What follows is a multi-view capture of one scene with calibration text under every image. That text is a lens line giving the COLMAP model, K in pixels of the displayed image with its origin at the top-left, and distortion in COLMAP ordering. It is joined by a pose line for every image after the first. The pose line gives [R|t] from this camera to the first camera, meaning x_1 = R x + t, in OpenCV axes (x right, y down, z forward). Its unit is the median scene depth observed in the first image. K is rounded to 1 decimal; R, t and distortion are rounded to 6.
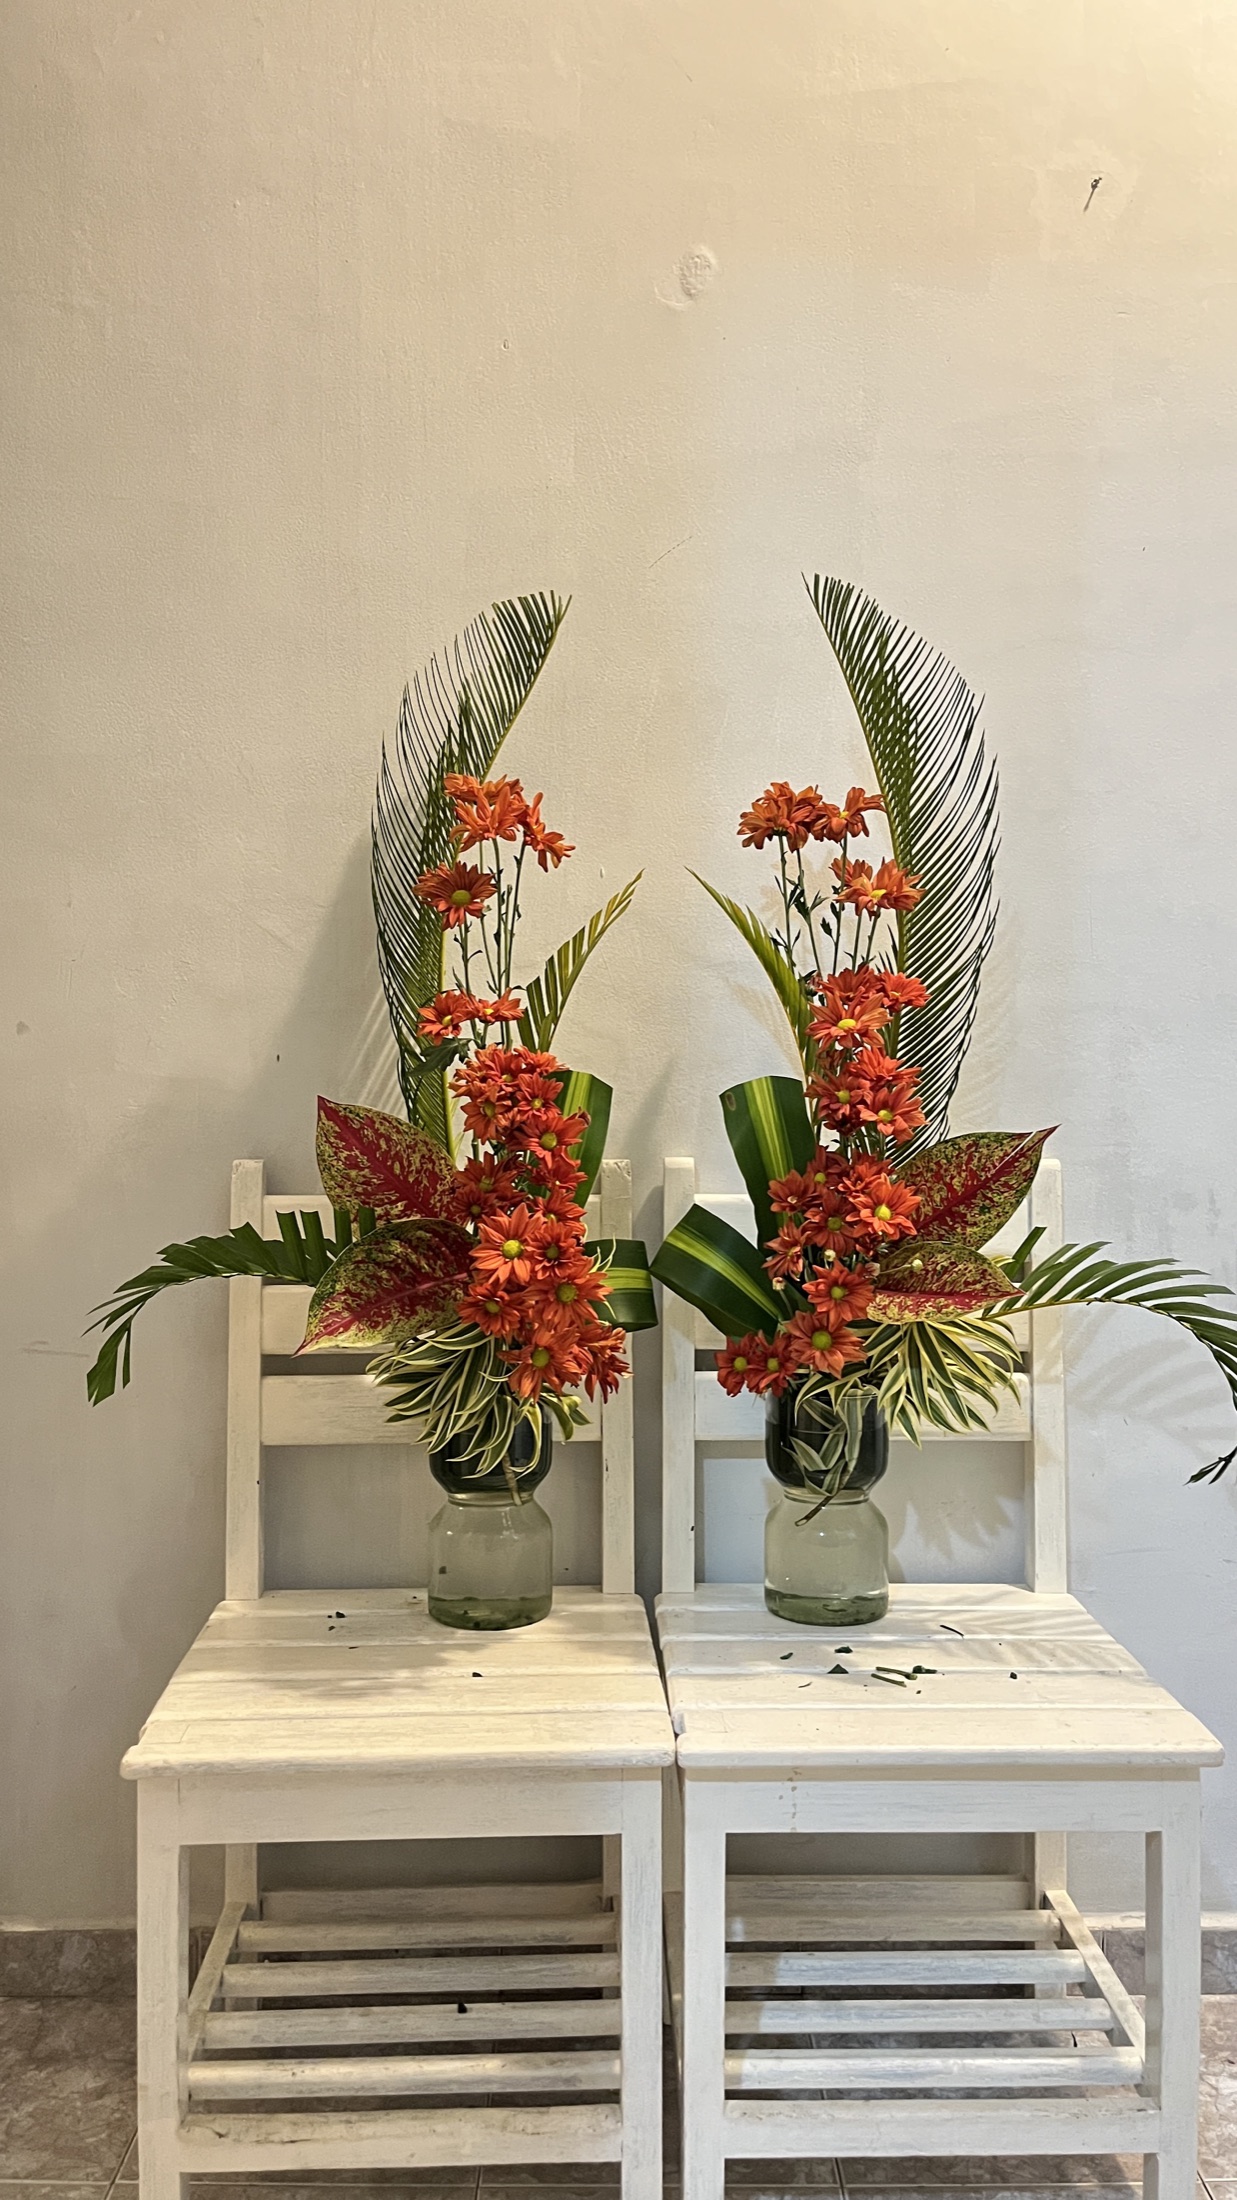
lens RADIAL K [[1671.5, 0, 625.2], [0, 1671.5, 1115.1], [0, 0, 1]] dist [0.036969, -0.055149]
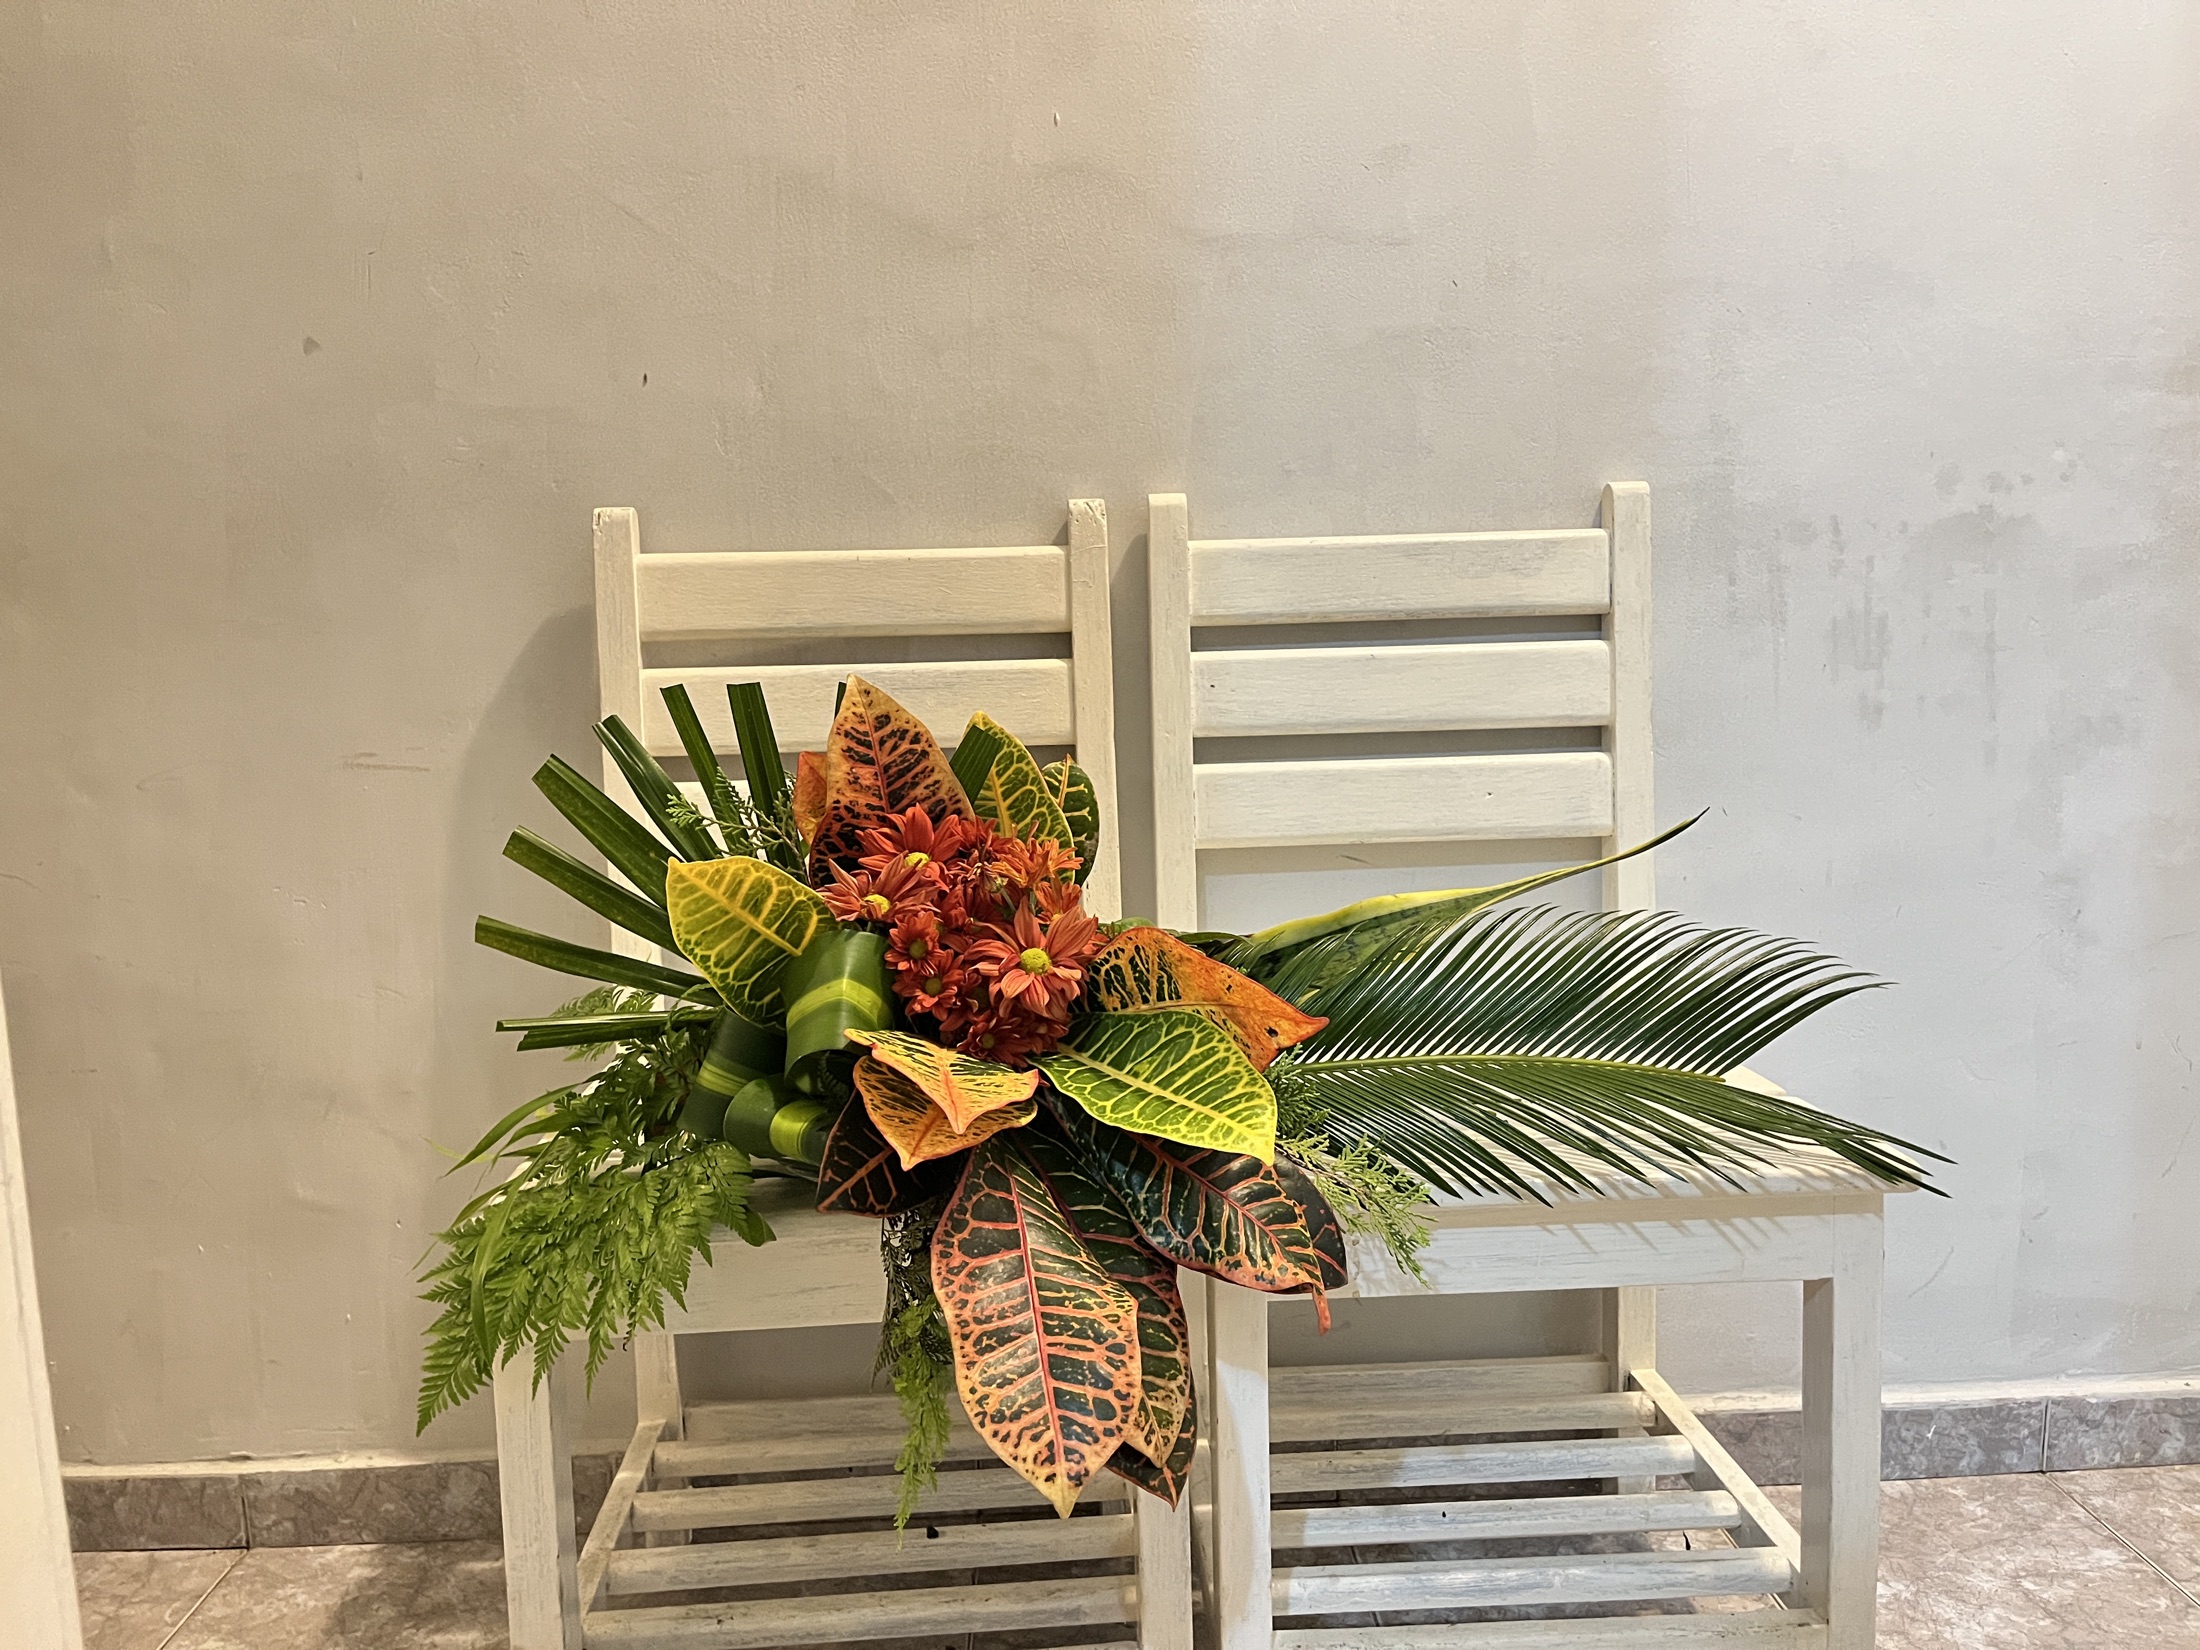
lens RADIAL K [[1665.1, 0, 1105.8], [0, 1665.1, 840.0], [0, 0, 1]] dist [0.051987, -0.073351]
pose [[0.999313, -0.032513, 0.017799, -0.017211], [0.030594, 0.994603, 0.099138, 0.119115], [-0.020927, -0.098525, 0.994915, 0.222422]]
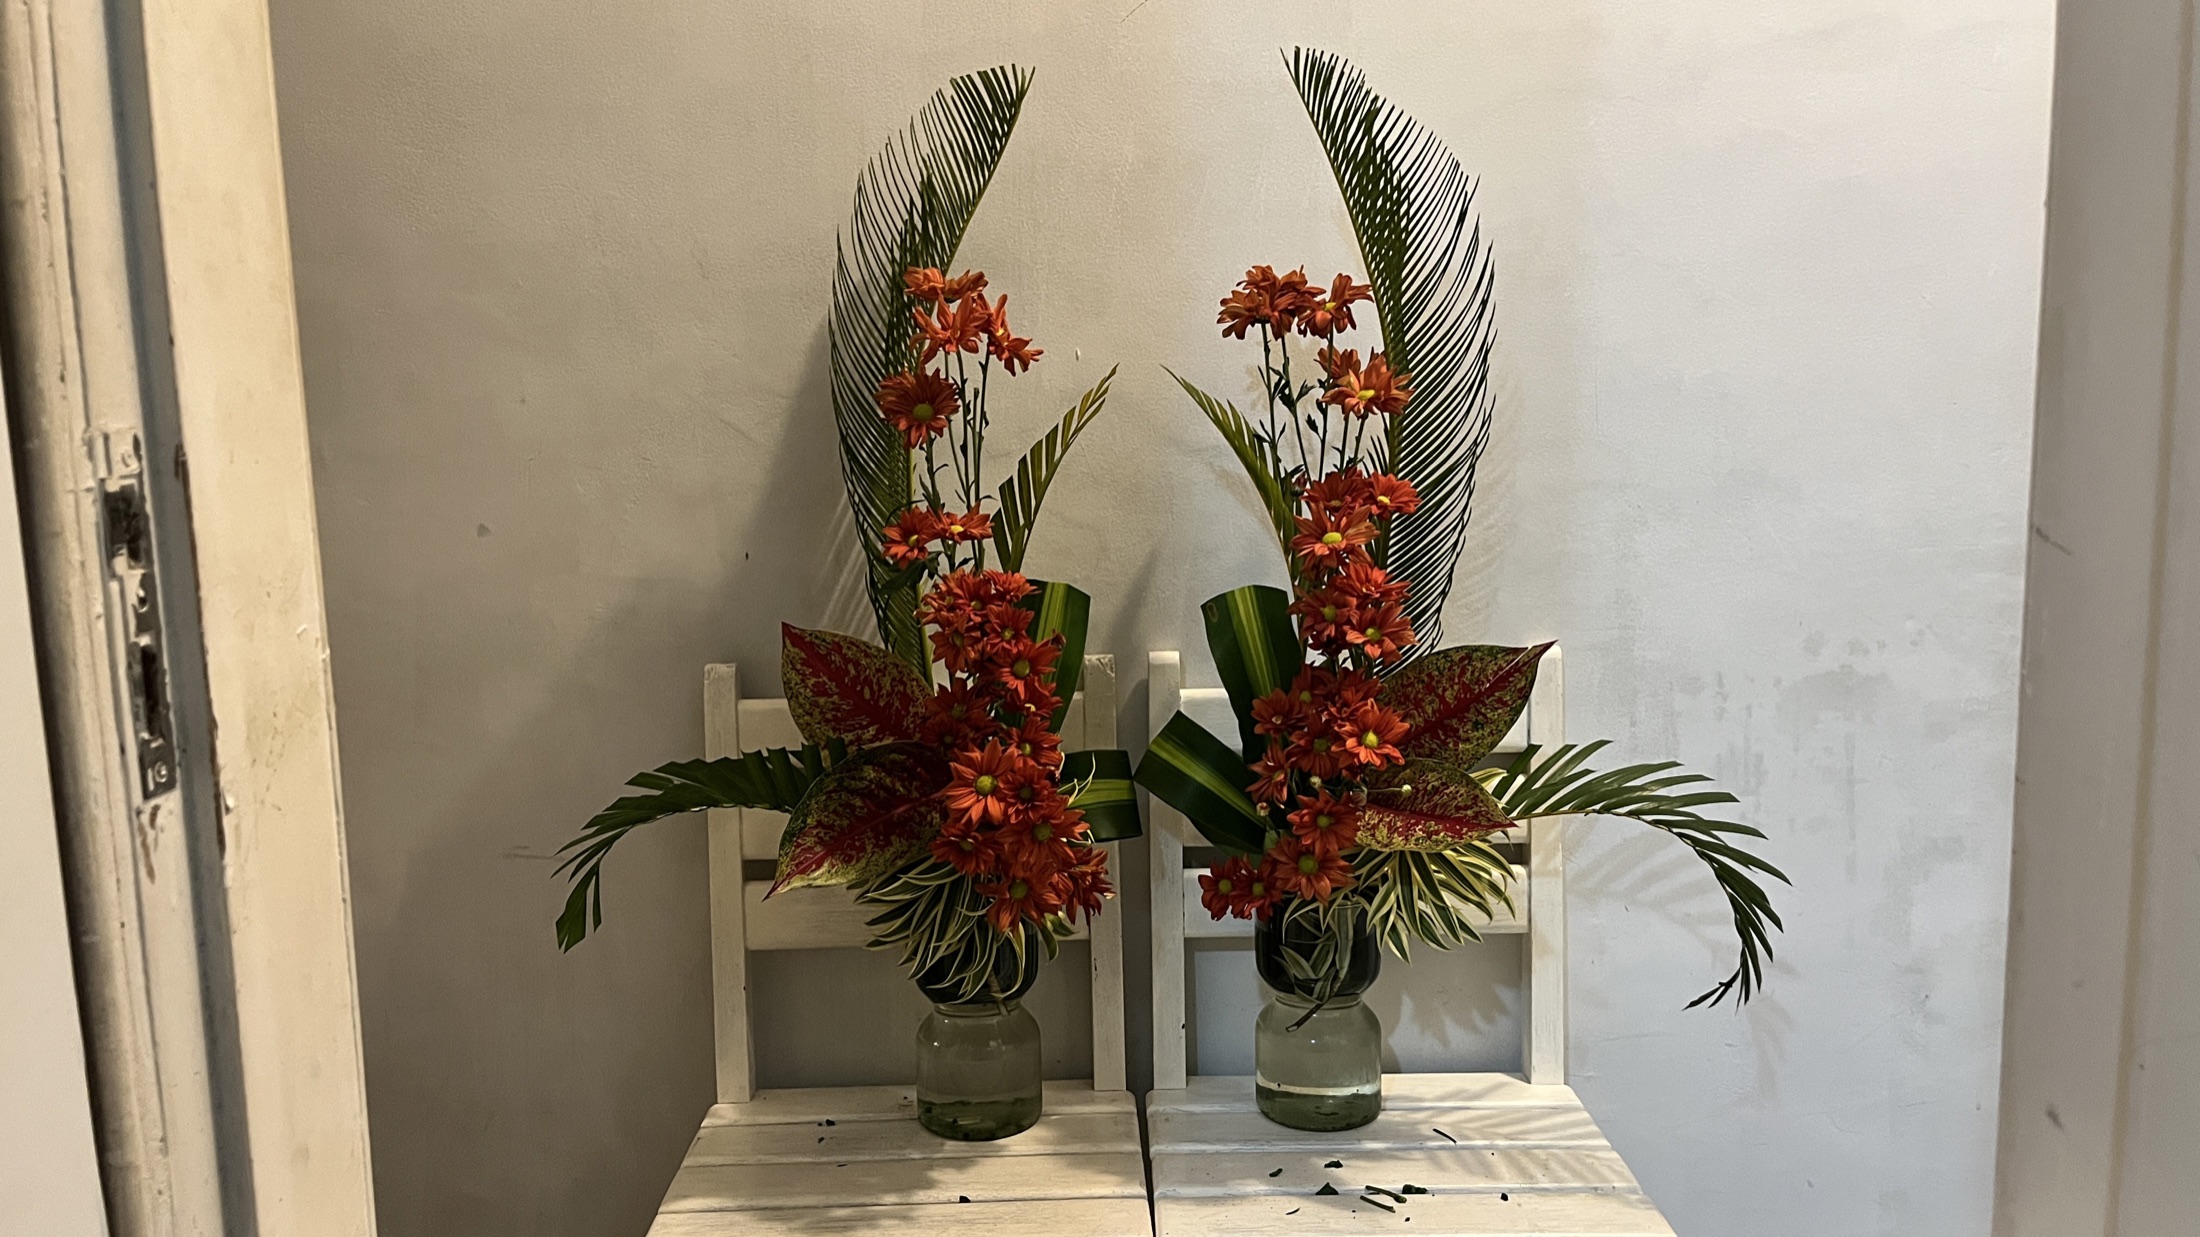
lens RADIAL K [[1671.5, 0, 1104.8], [0, 1671.5, 627.0], [0, 0, 1]] dist [0.036969, -0.055149]
pose [[0.999508, -0.018347, -0.025432, 0.024993], [0.020994, 0.993923, 0.108056, -0.103011], [0.023295, -0.108537, 0.993819, 0.044431]]
